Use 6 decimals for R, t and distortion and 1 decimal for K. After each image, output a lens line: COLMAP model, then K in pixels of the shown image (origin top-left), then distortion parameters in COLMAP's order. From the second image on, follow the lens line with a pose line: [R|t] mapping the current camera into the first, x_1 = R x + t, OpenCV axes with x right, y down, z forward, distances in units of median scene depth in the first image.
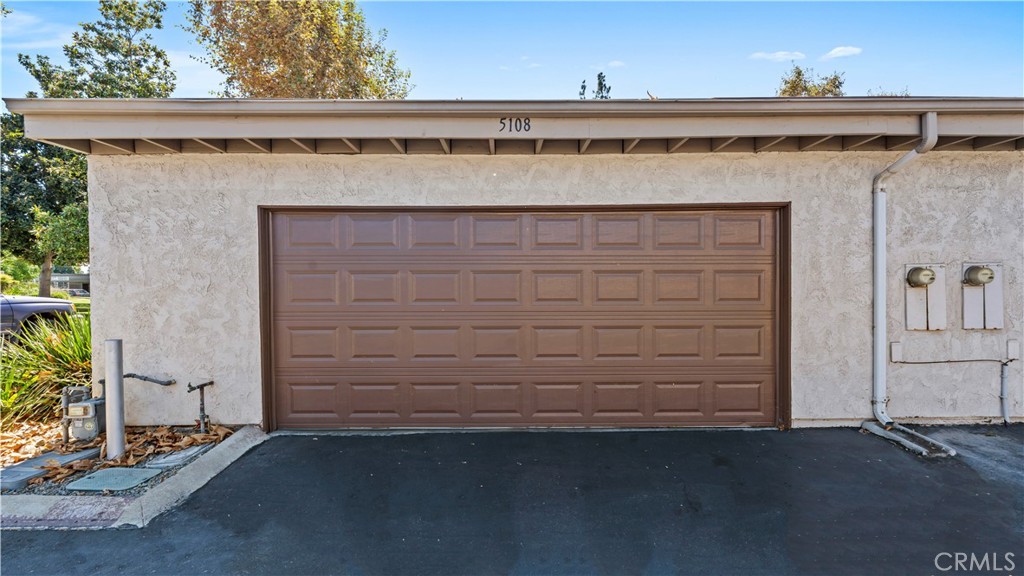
lens RADIAL K [[413.3, 0, 502.0], [0, 413.3, 283.8], [0, 0, 1]] dist [0.002376, -0.000799]
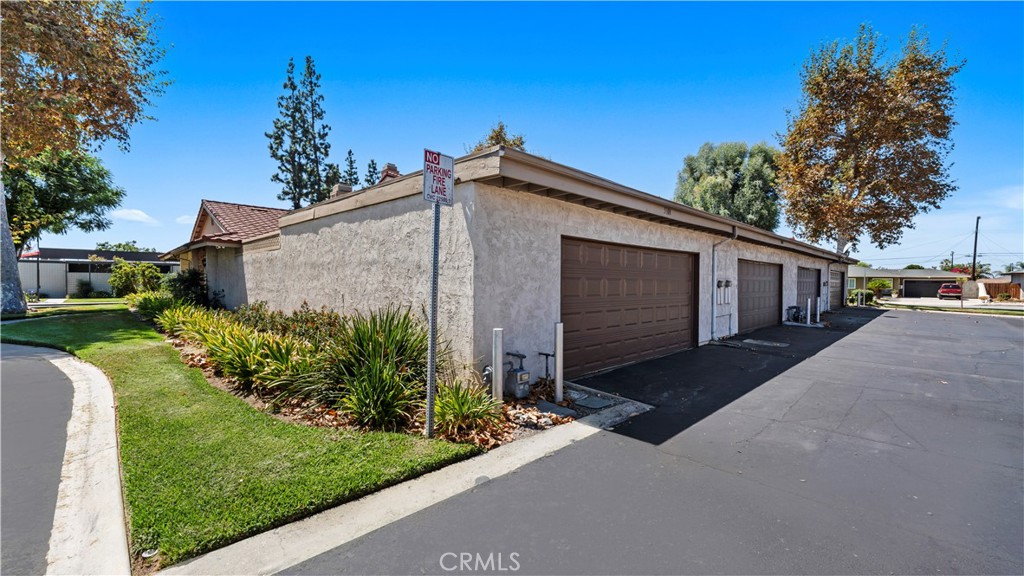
lens RADIAL K [[413.3, 0, 515.6], [0, 413.3, 292.6], [0, 0, 1]] dist [0.002376, -0.000799]
pose [[0.715487, -0.006776, 0.698593, -1.776236], [-0.008653, 0.999790, 0.018559, -0.001584], [-0.698572, -0.019324, 0.715279, 0.021726]]
